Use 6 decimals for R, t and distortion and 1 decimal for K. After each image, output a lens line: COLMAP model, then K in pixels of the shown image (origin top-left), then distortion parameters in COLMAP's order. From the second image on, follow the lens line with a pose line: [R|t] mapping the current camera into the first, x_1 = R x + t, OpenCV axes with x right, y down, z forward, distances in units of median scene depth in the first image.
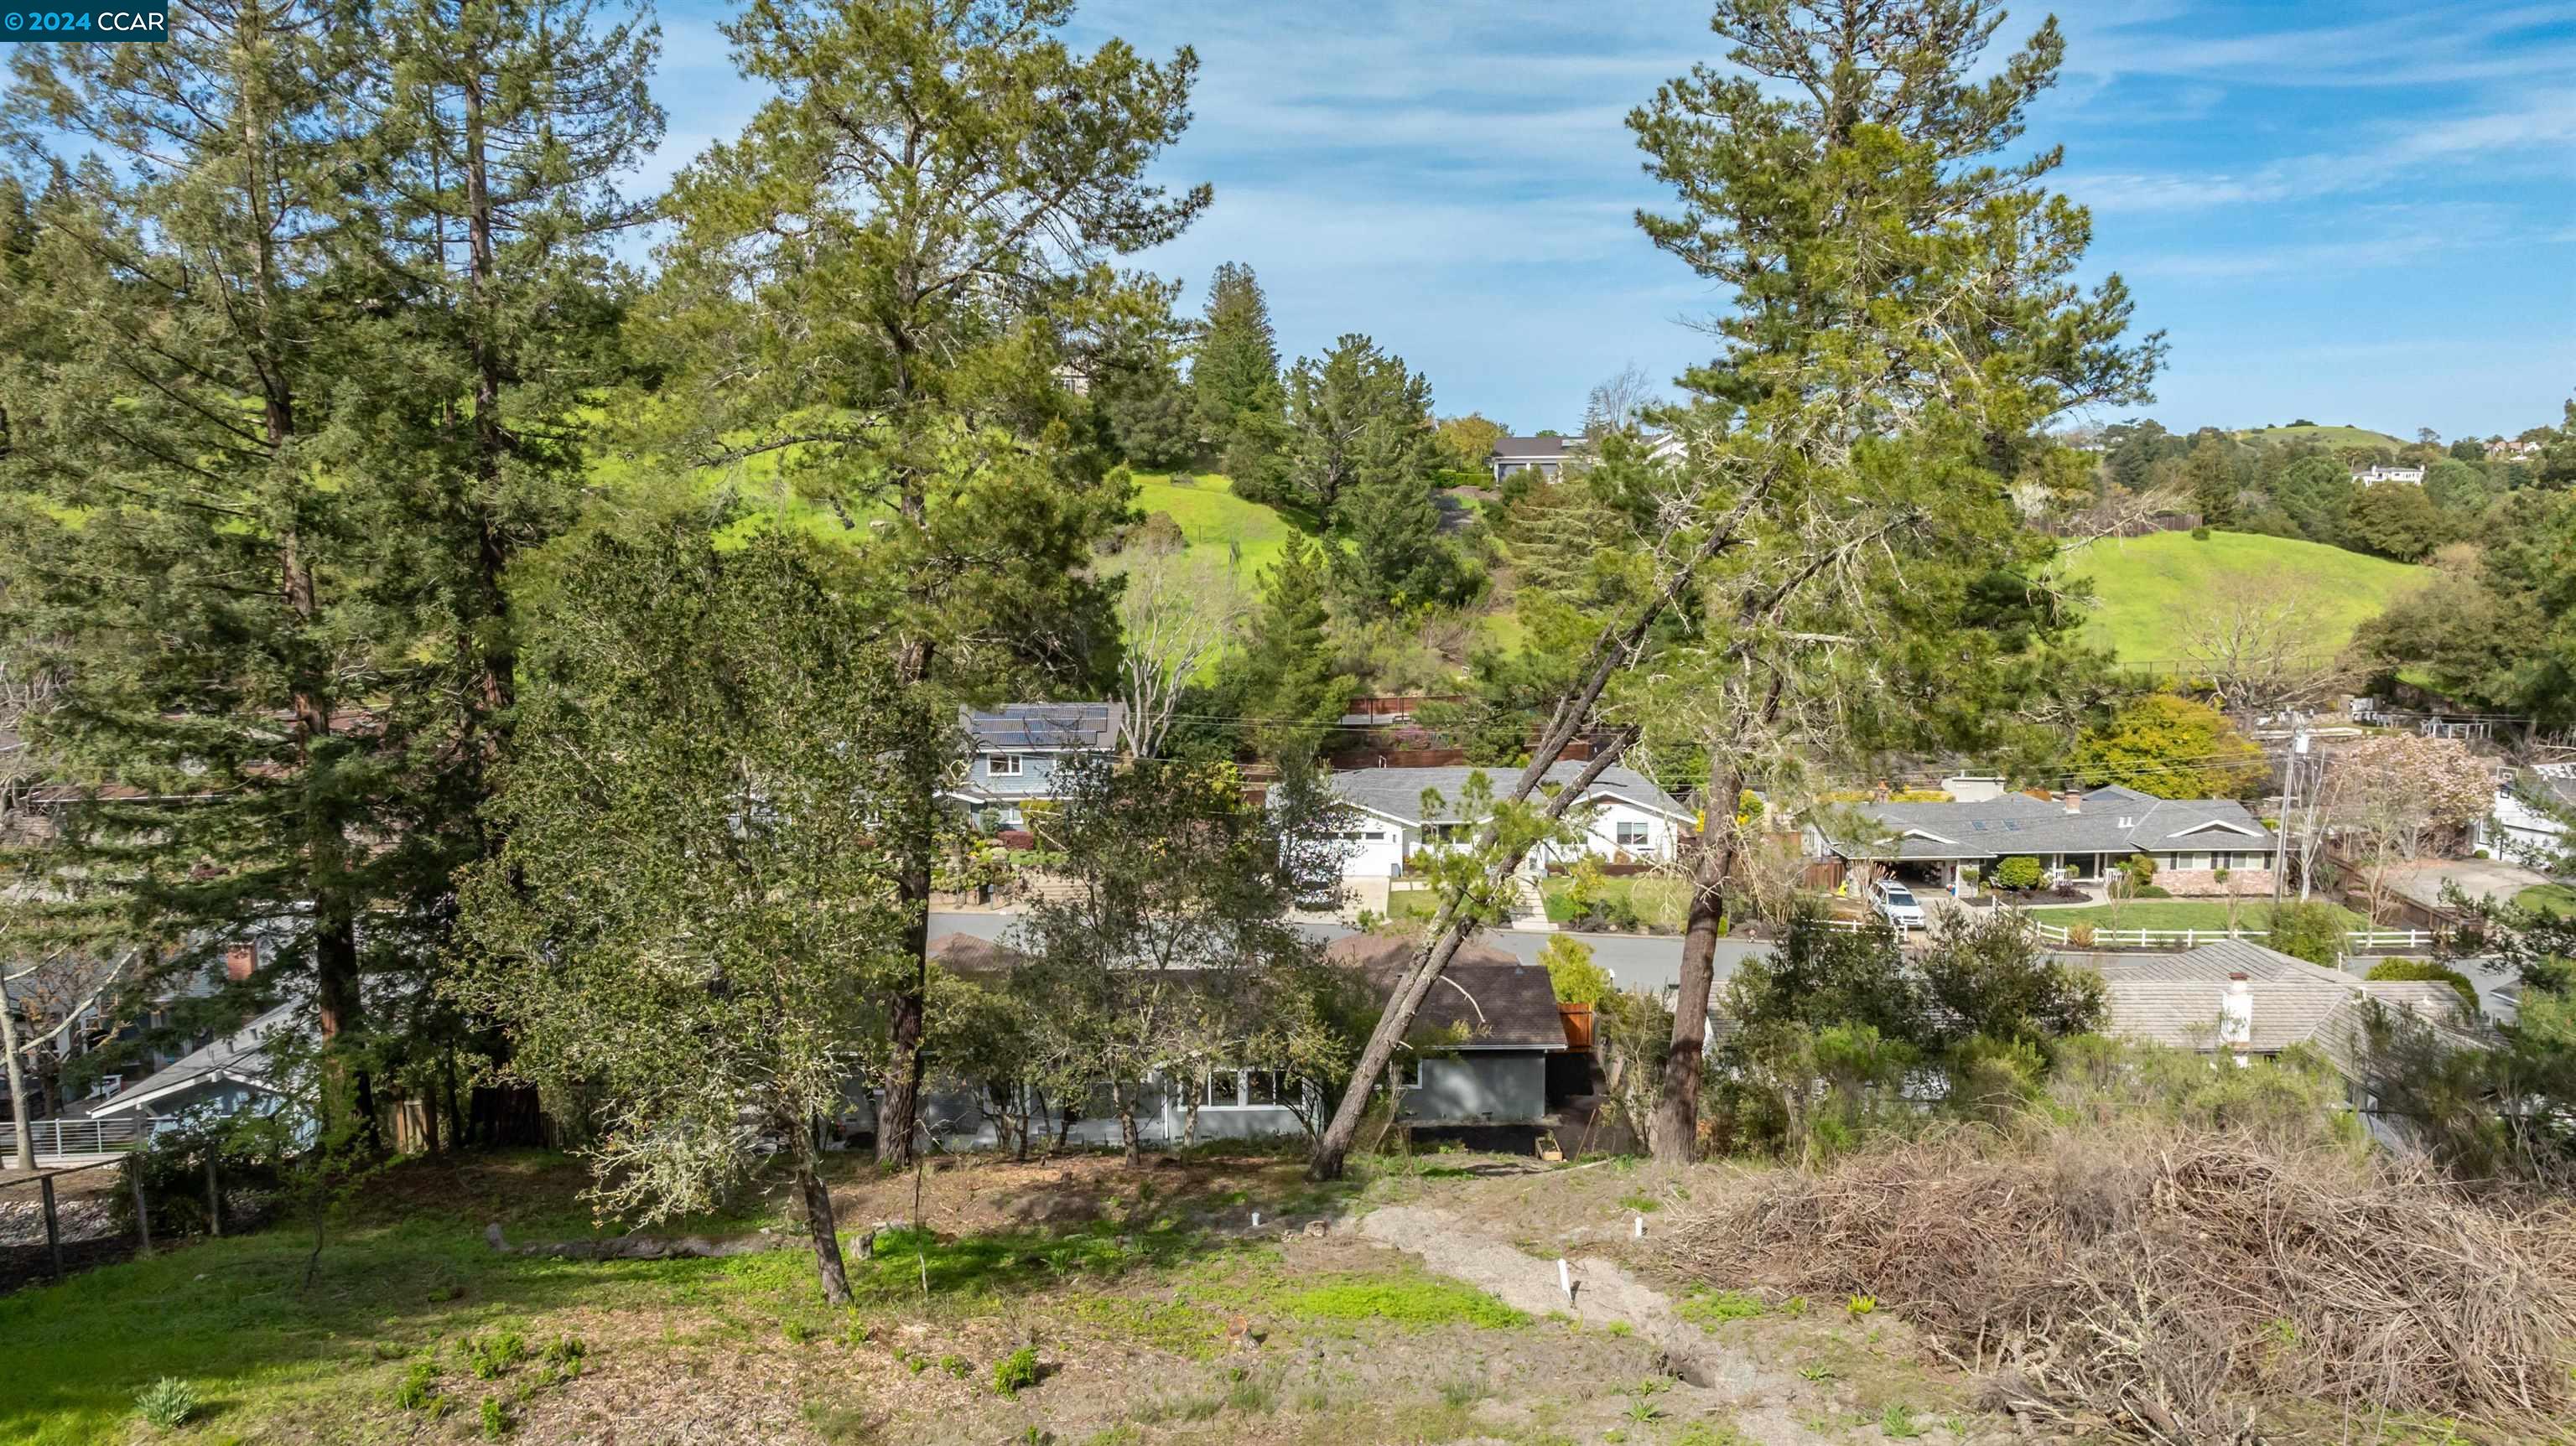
lens RADIAL K [[1829.3, 0, 1289.3], [0, 1829.3, 716.8], [0, 0, 1]] dist [-0.032853, 0.062812]
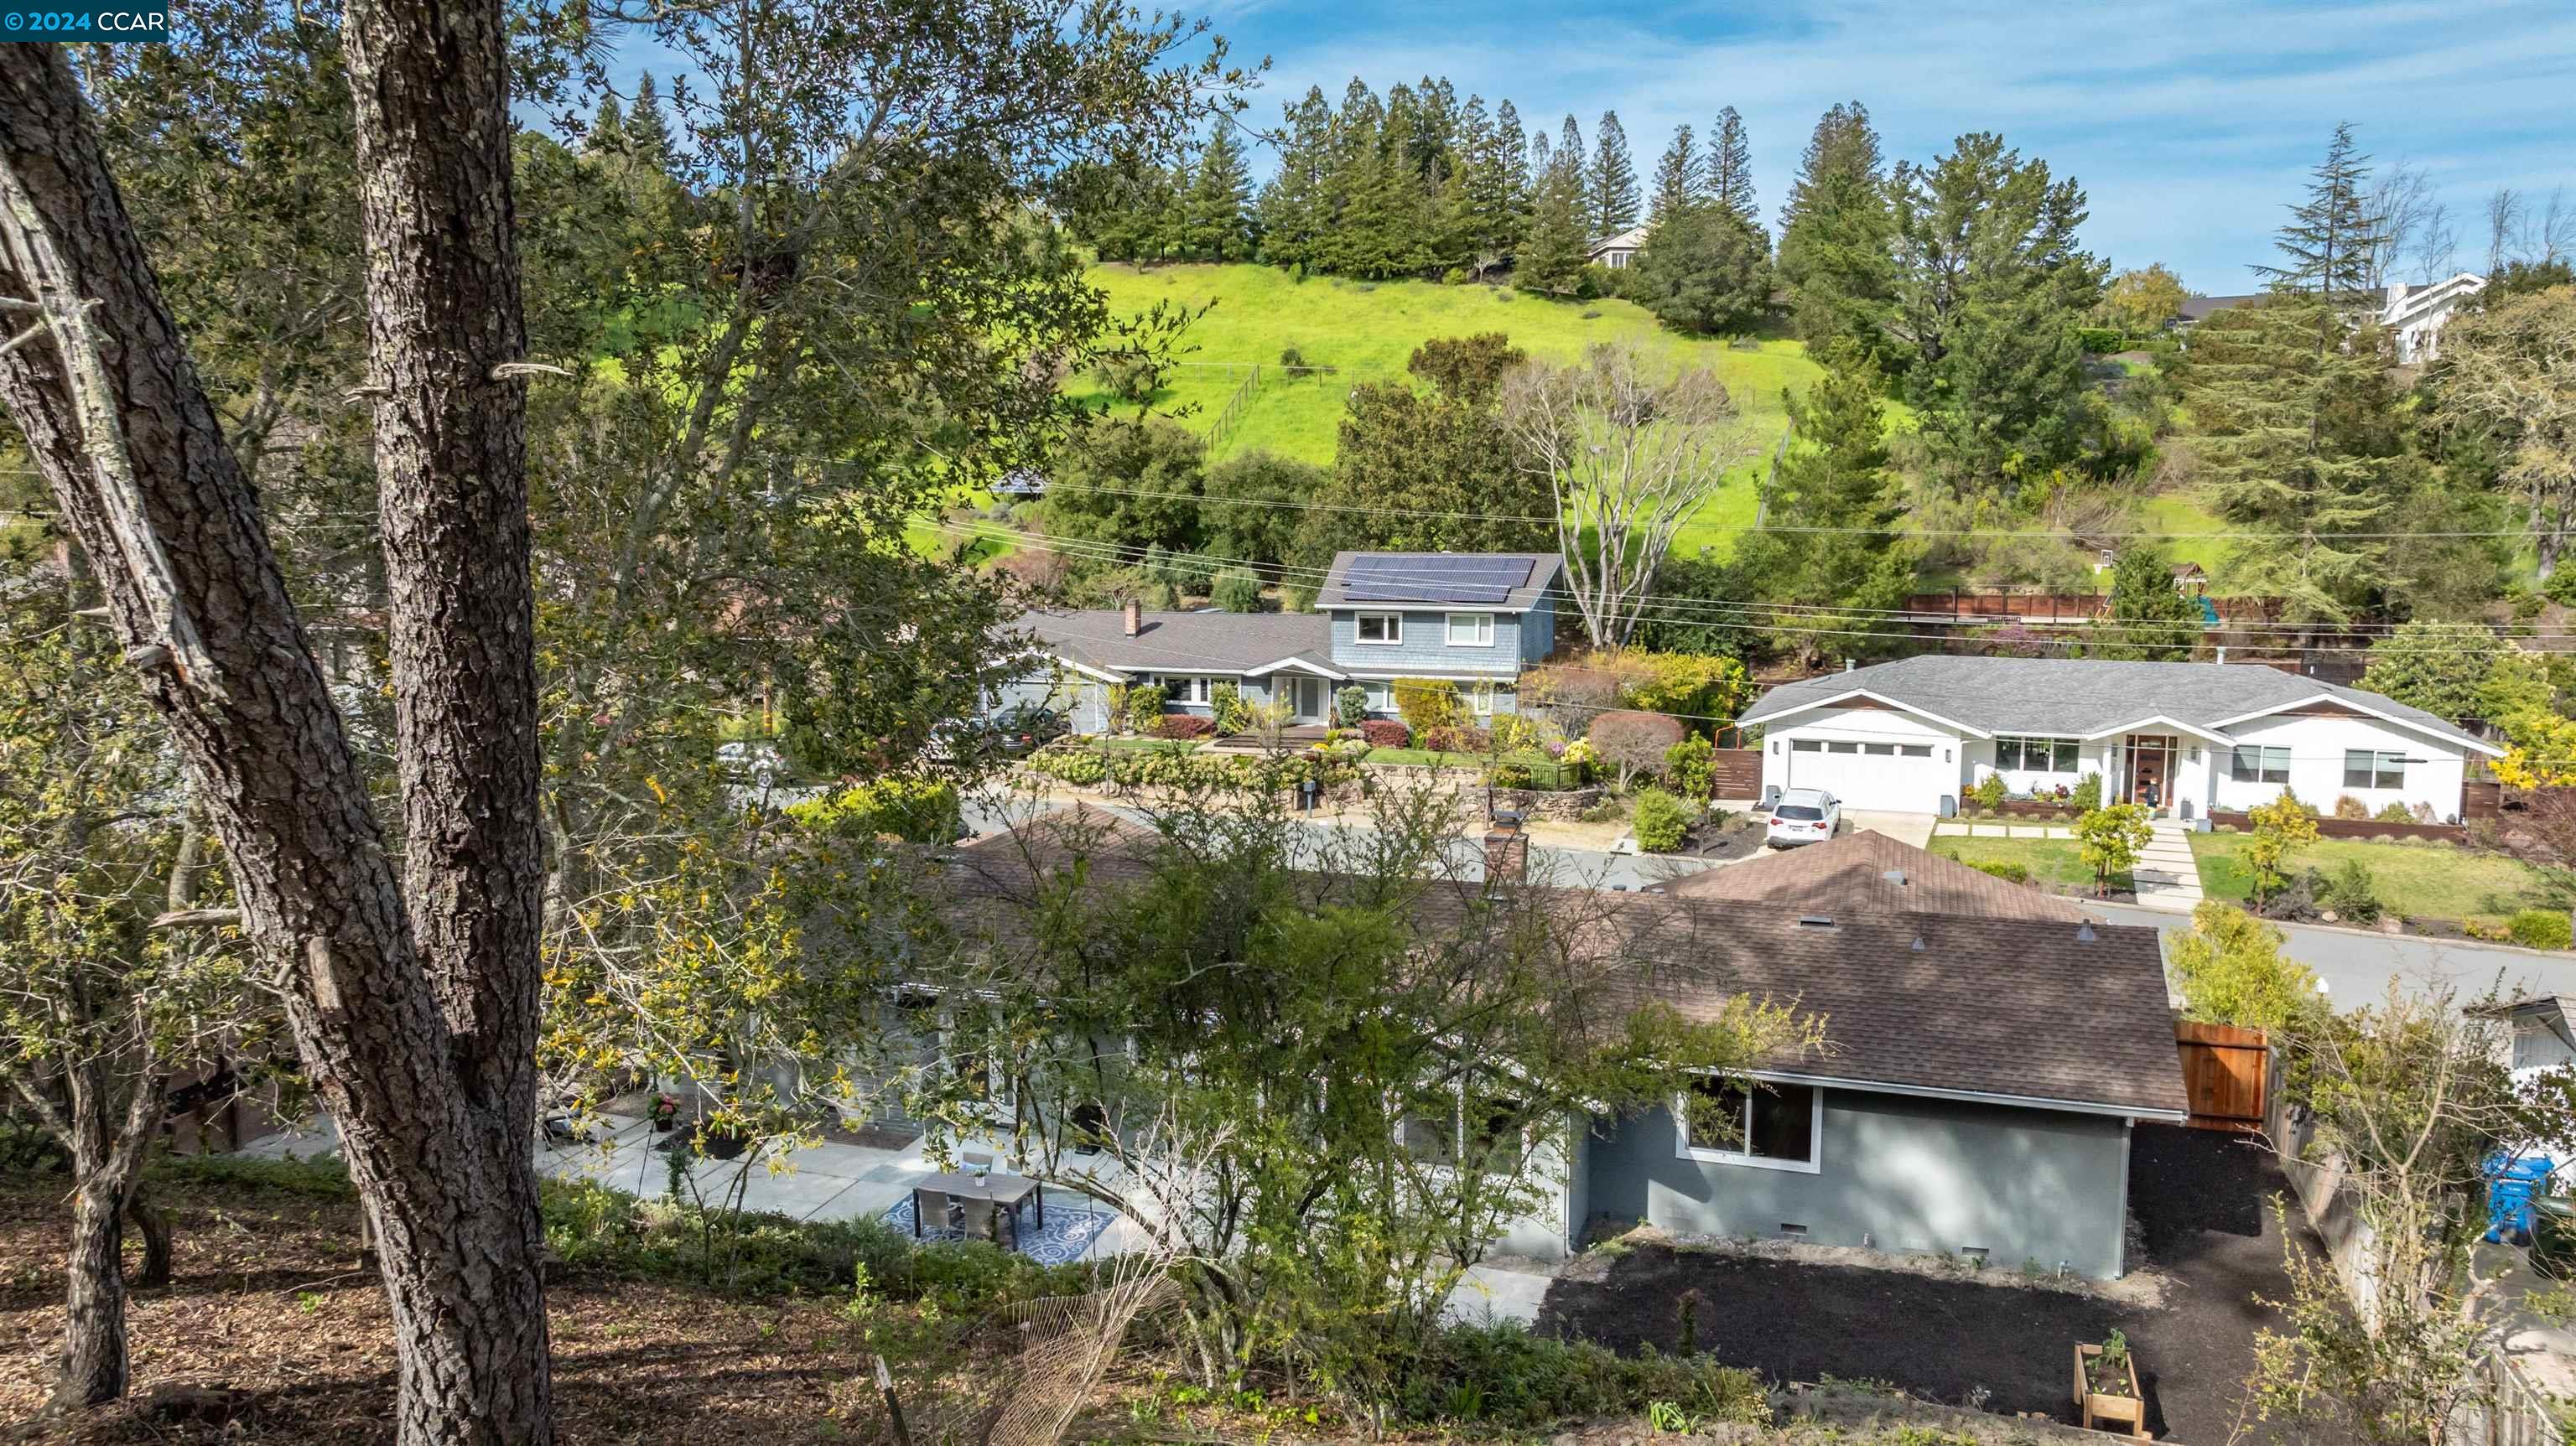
lens RADIAL K [[1829.3, 0, 1284.1], [0, 1829.3, 734.2], [0, 0, 1]] dist [-0.032853, 0.062812]
pose [[0.938449, 0.045932, -0.342349, 0.056224], [-0.041791, 0.998937, 0.019469, 0.055105], [0.342879, -0.003964, 0.939371, 0.315608]]
